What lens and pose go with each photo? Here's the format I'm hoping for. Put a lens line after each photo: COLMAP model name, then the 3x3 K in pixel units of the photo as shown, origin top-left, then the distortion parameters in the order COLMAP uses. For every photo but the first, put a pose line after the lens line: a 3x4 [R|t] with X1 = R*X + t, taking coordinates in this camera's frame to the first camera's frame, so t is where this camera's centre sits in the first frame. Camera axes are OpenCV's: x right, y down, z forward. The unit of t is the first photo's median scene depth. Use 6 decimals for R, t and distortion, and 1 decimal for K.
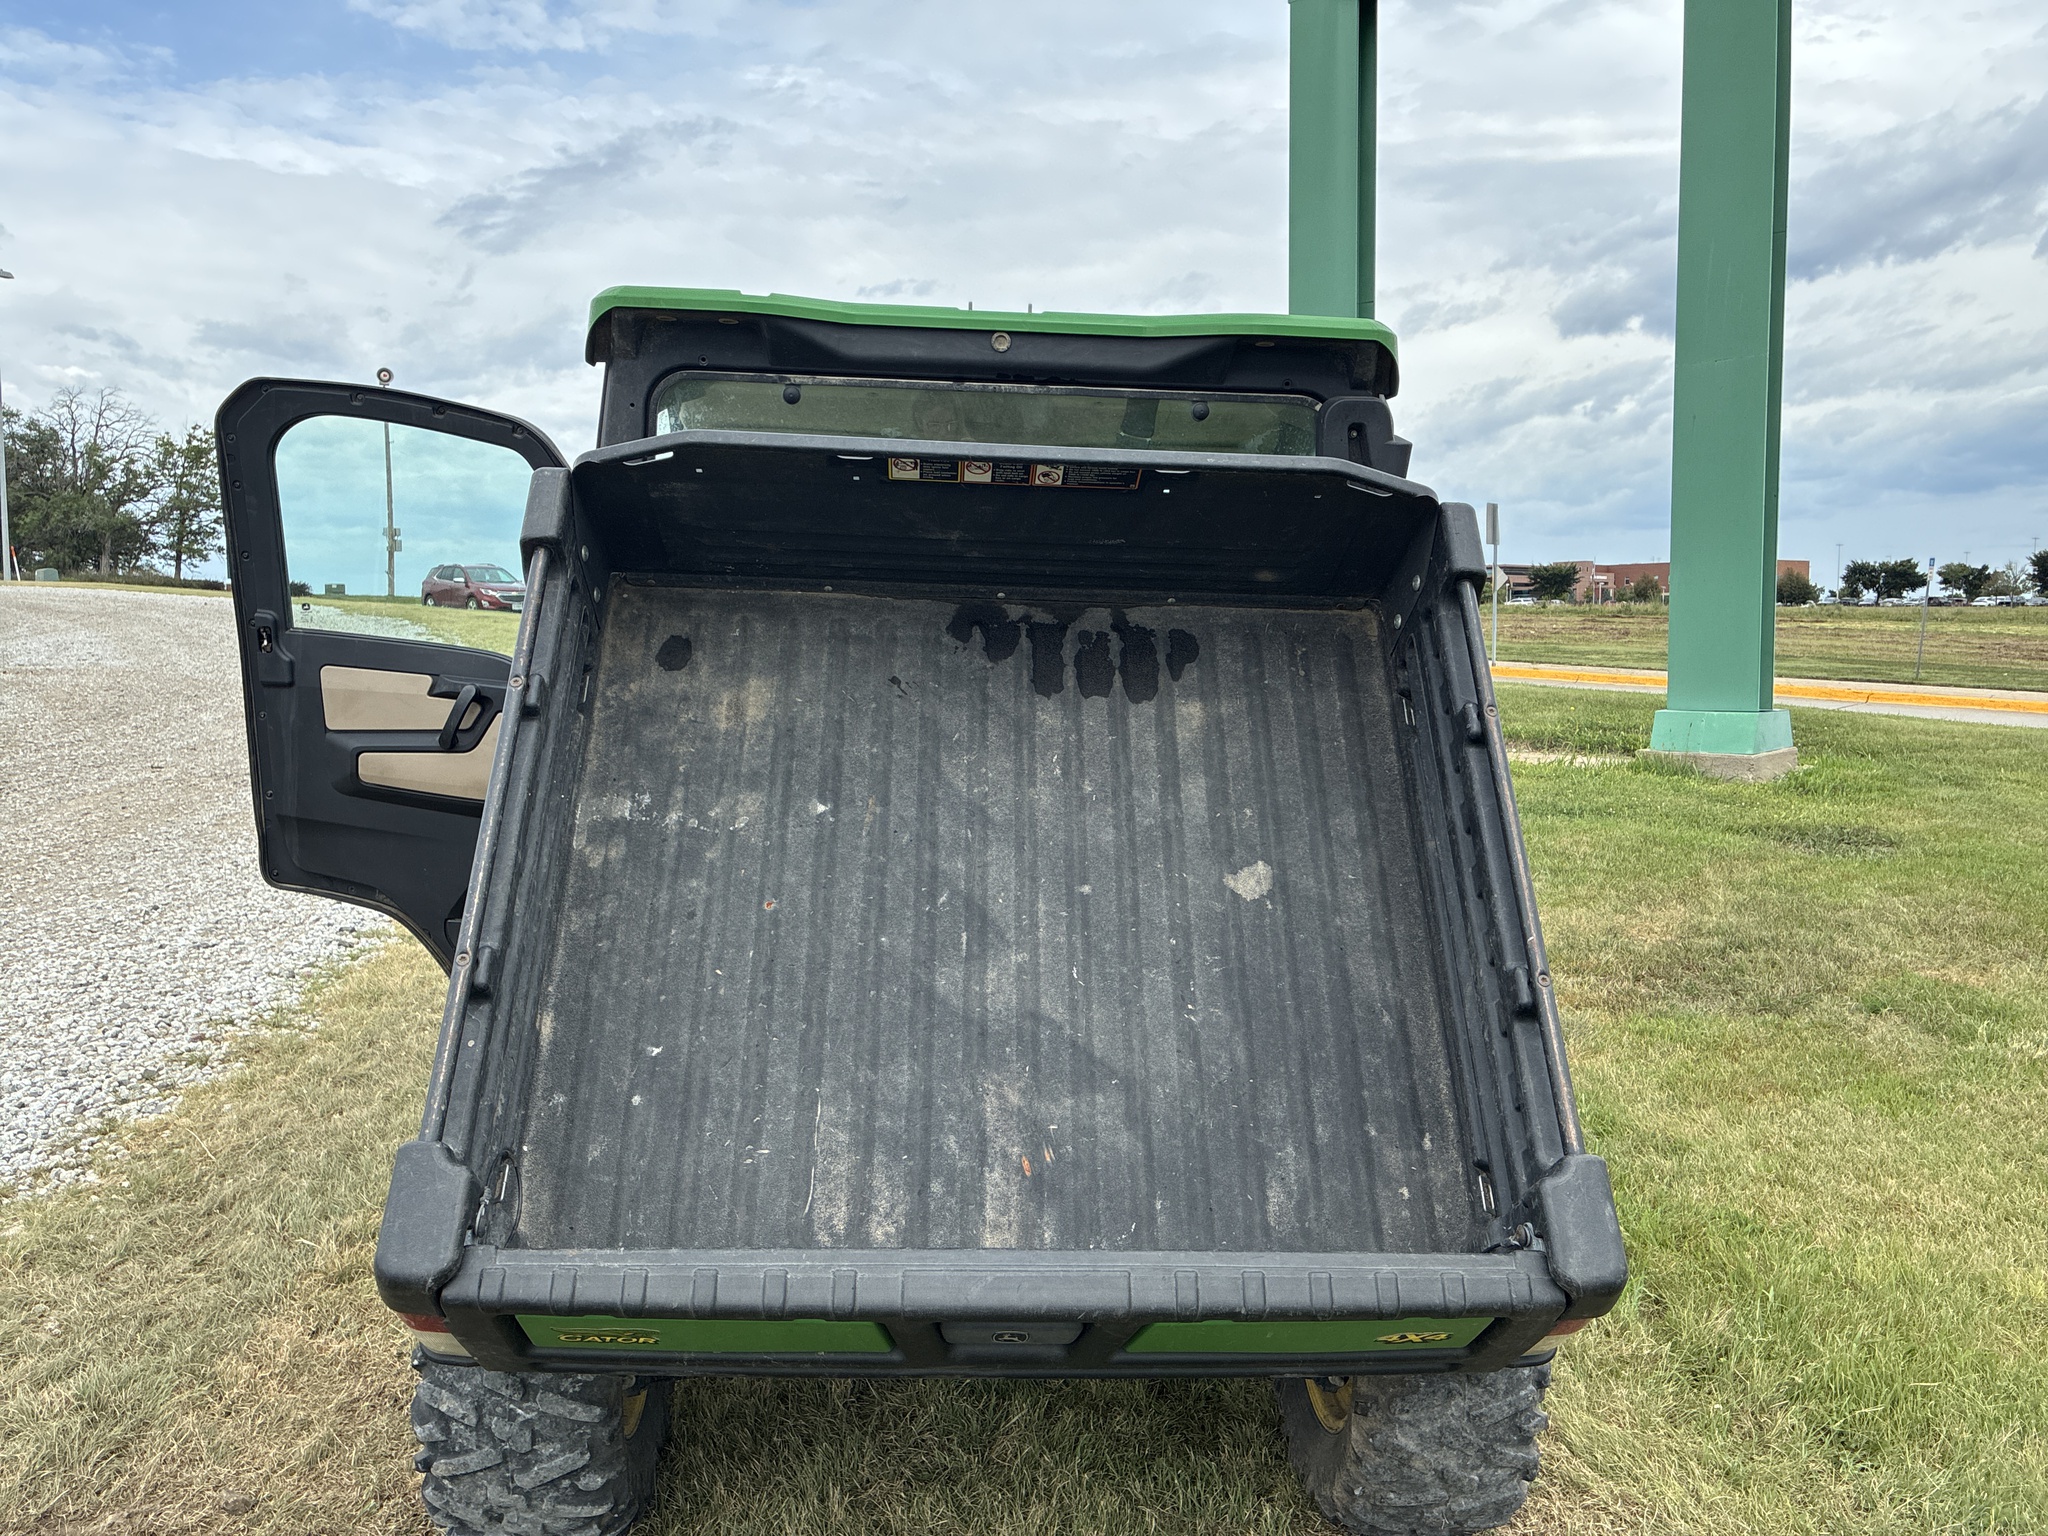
lens RADIAL K [[1562.5, 0, 1022.5], [0, 1562.5, 758.0], [0, 0, 1]] dist [0.065667, -0.088358]
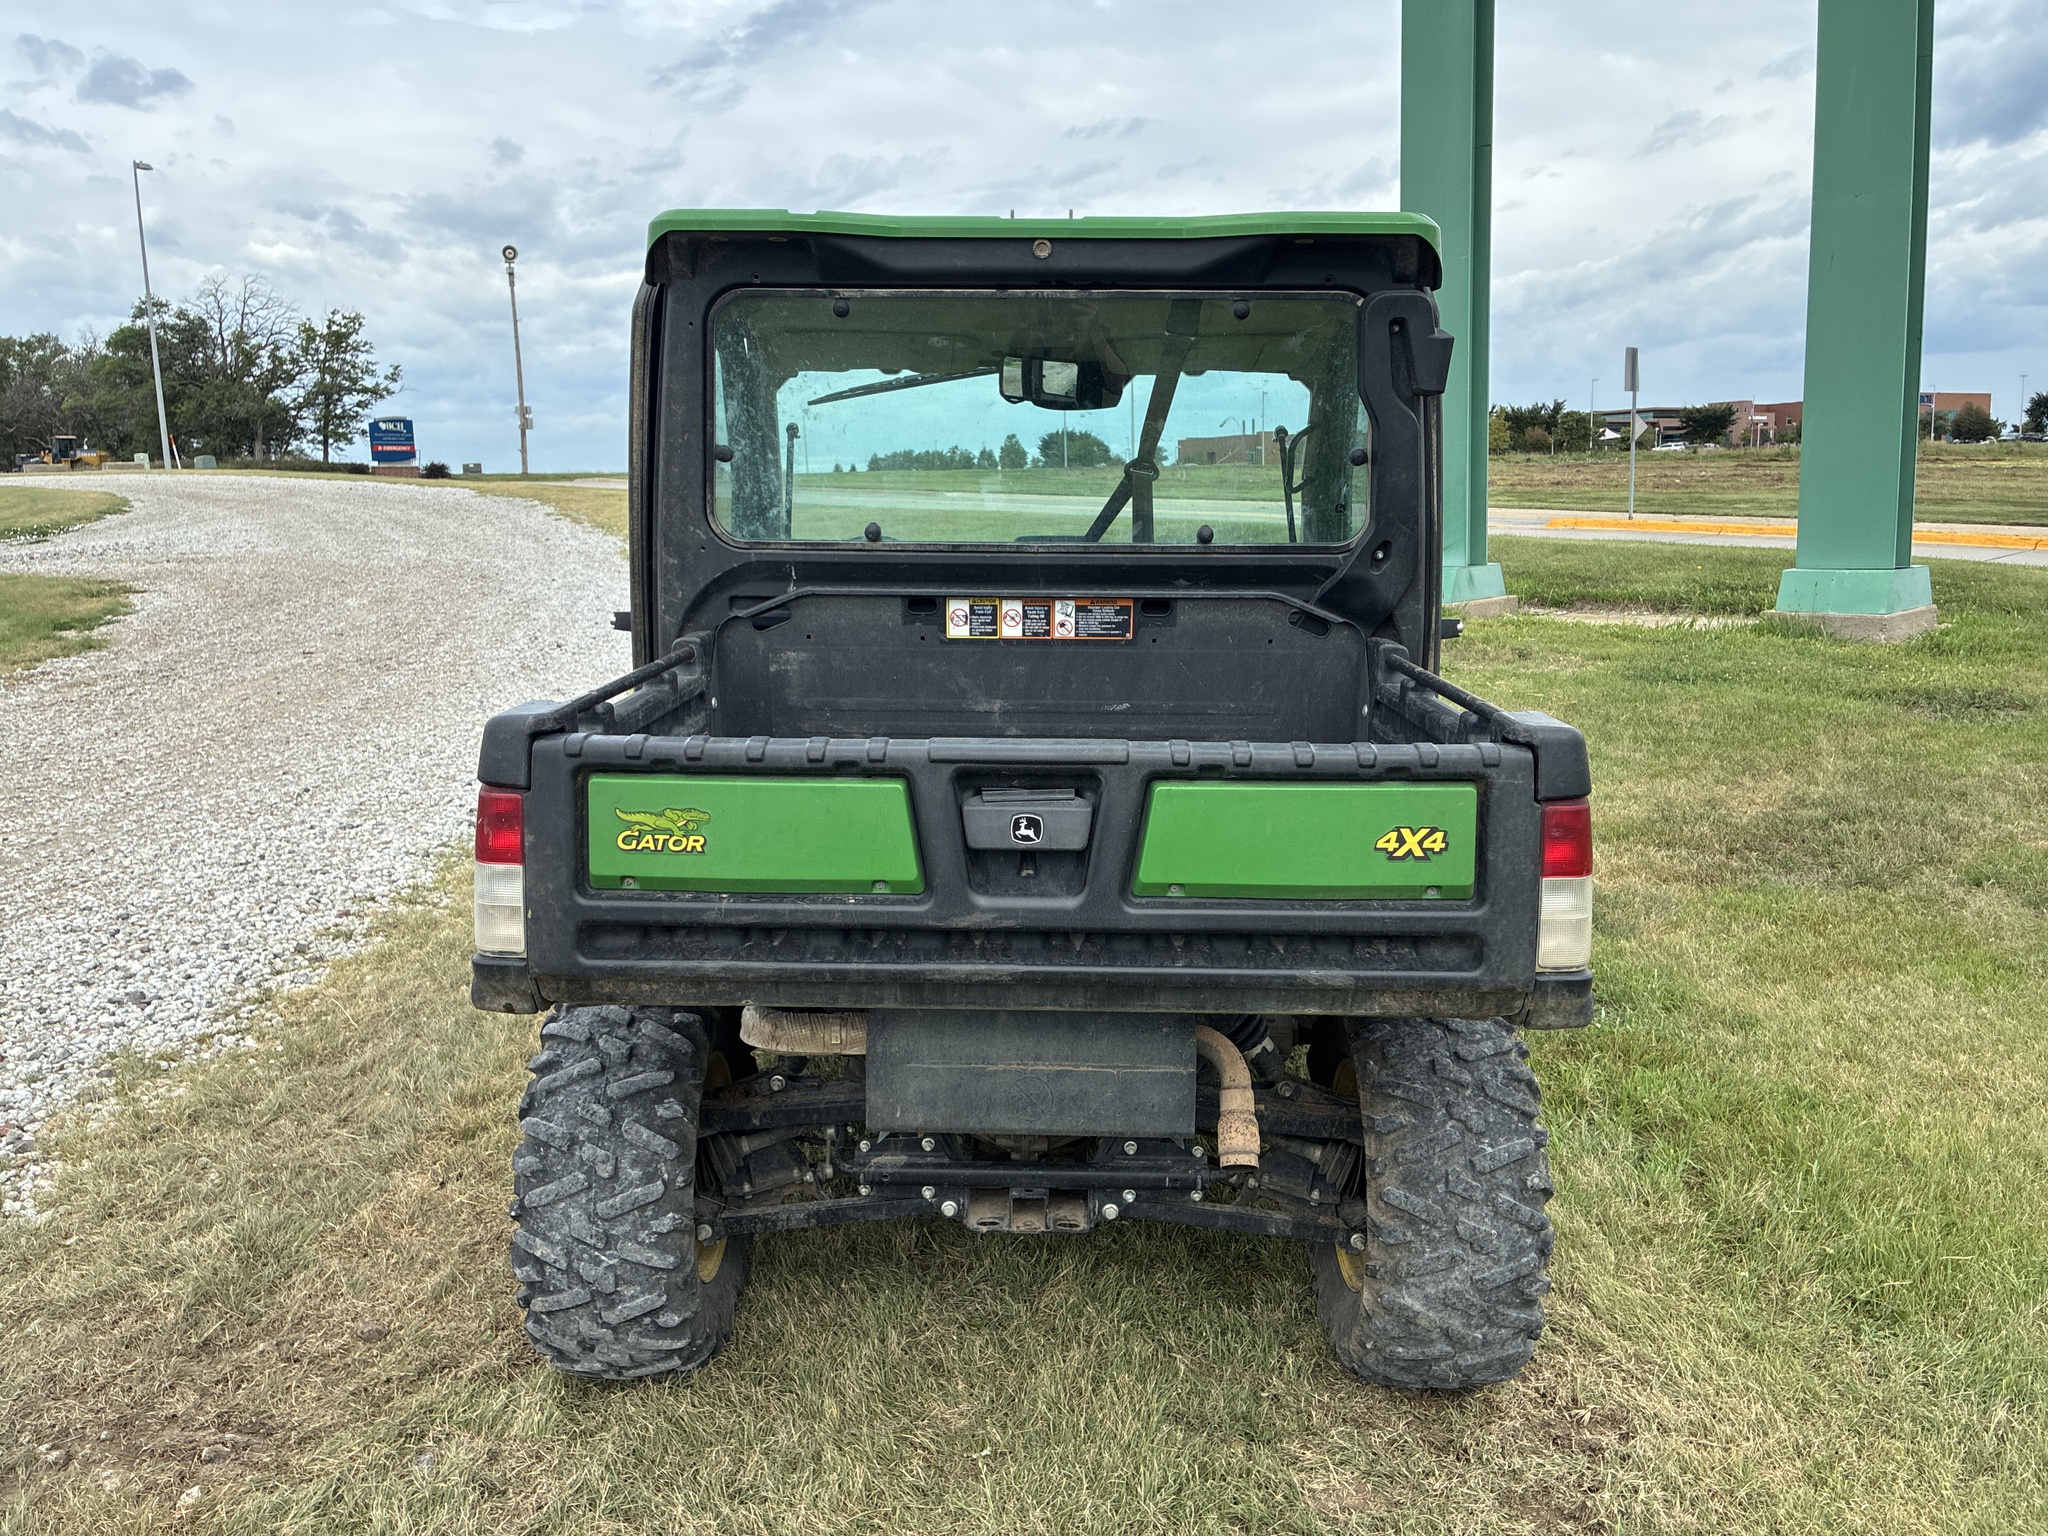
lens RADIAL K [[1562.5, 0, 1005.6], [0, 1562.5, 750.5], [0, 0, 1]] dist [0.065667, -0.088358]
pose [[0.995730, -0.010524, -0.091712, 0.037330], [0.017974, 0.996569, 0.080787, -0.016394], [0.090547, -0.082091, 0.992503, -0.029548]]
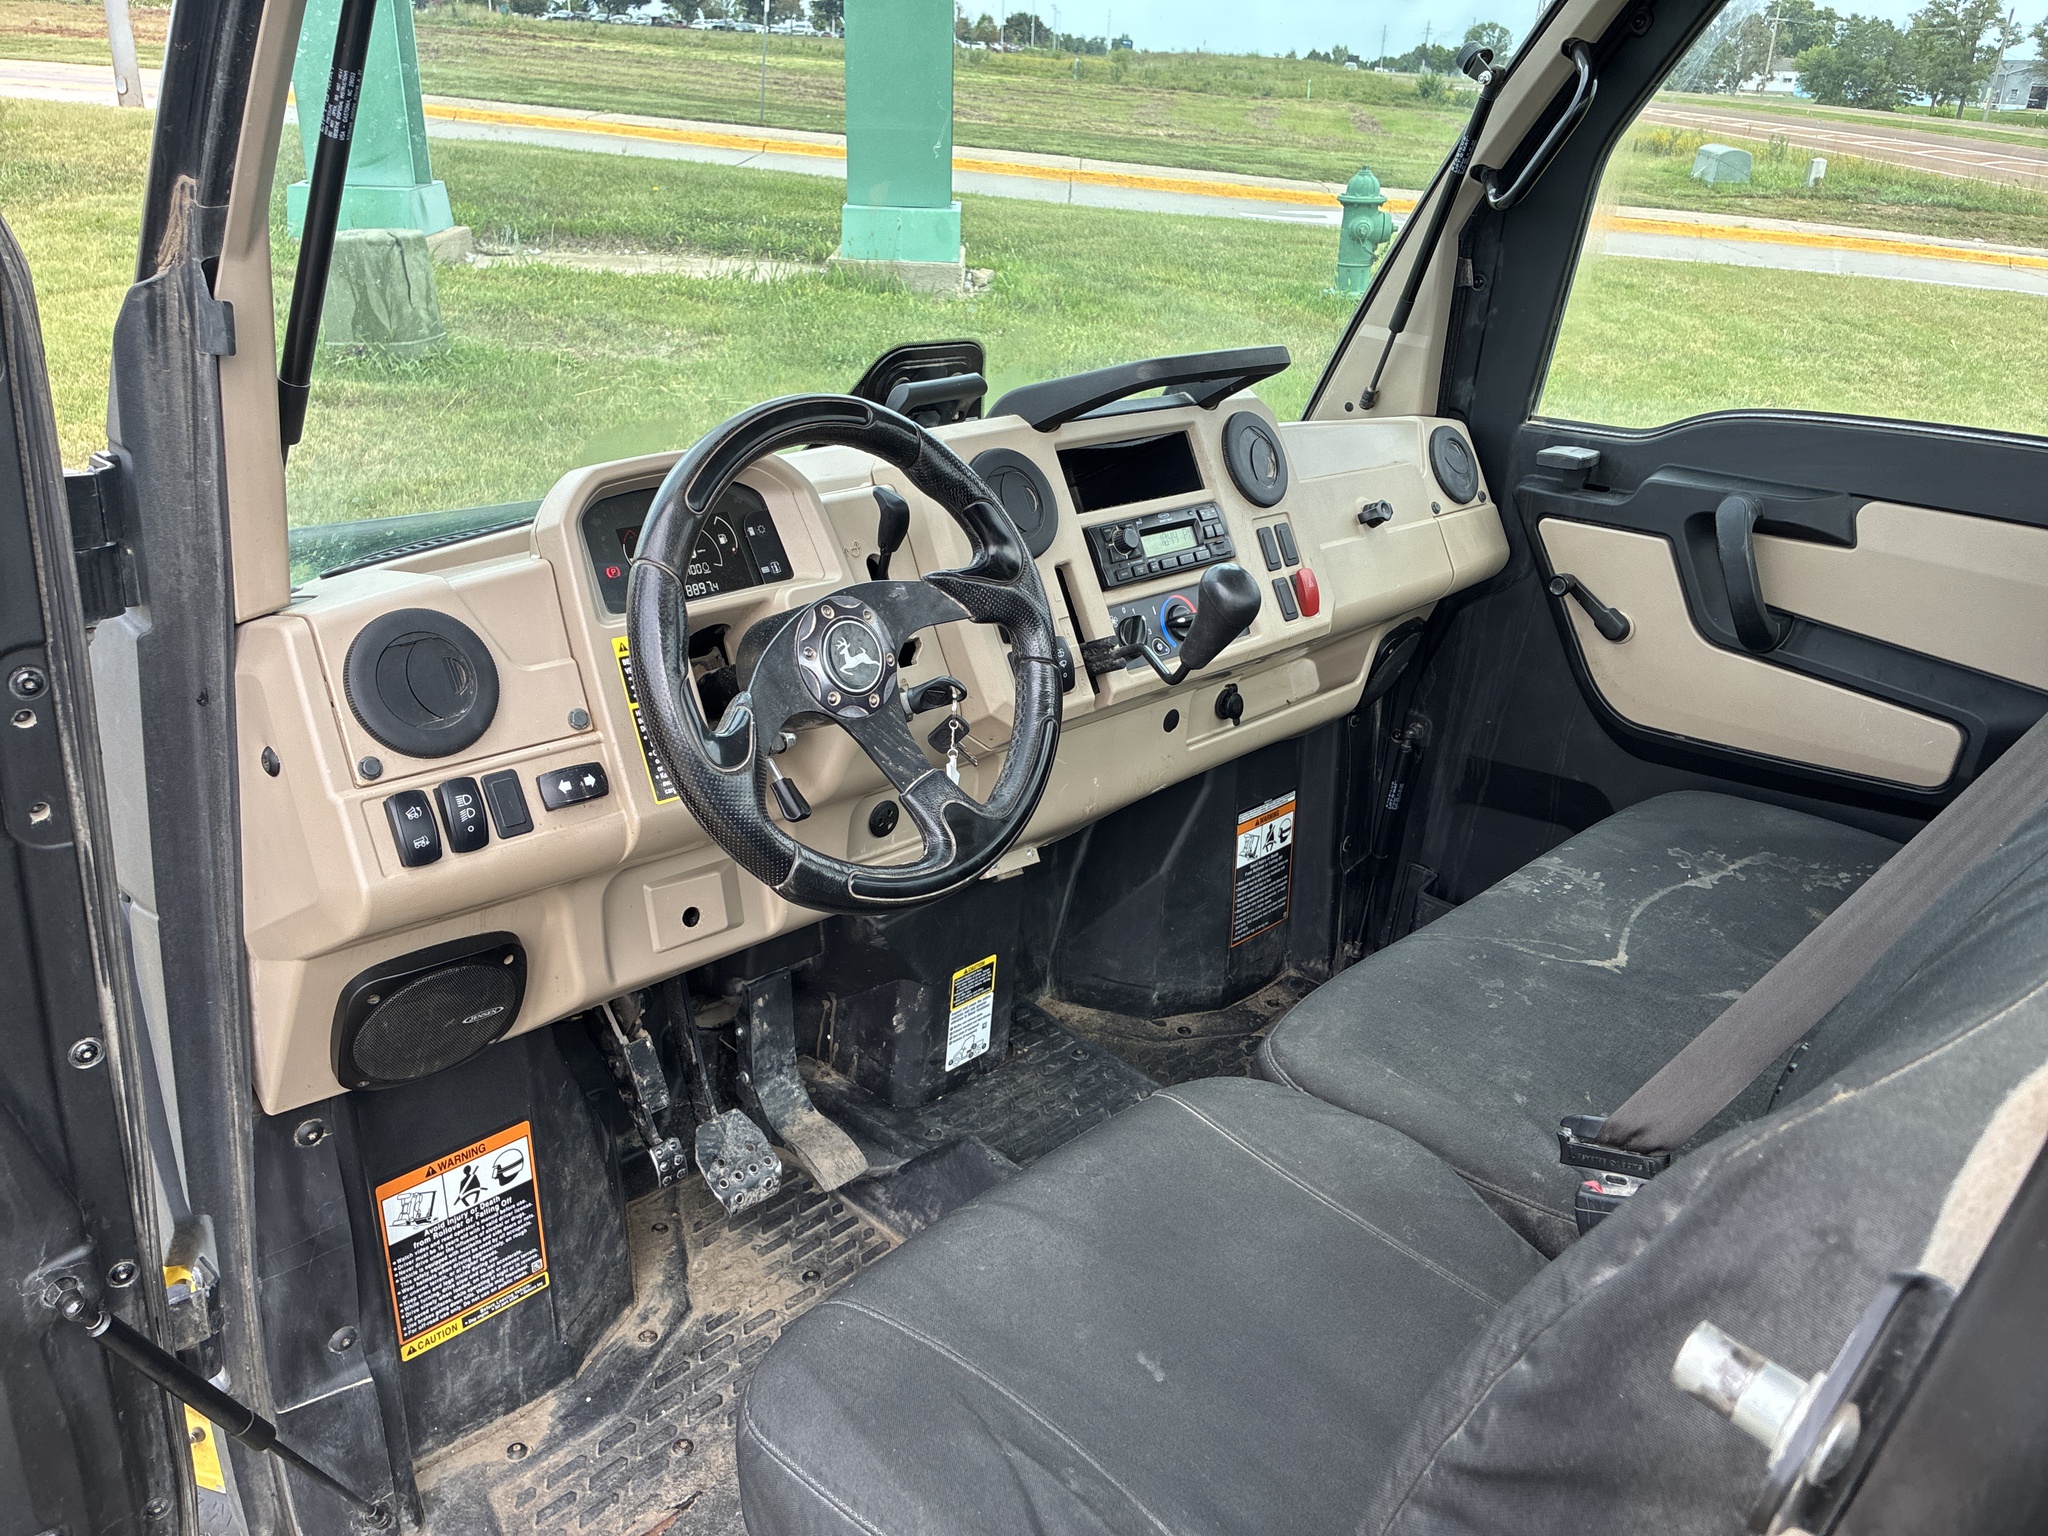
lens RADIAL K [[1562.5, 0, 1033.4], [0, 1562.5, 748.5], [0, 0, 1]] dist [0.065667, -0.088358]
pose [[0.732921, -0.240637, 0.636334, -0.288757], [0.012458, 0.939944, 0.341102, -0.105875], [-0.680199, -0.242073, 0.691903, 0.704687]]
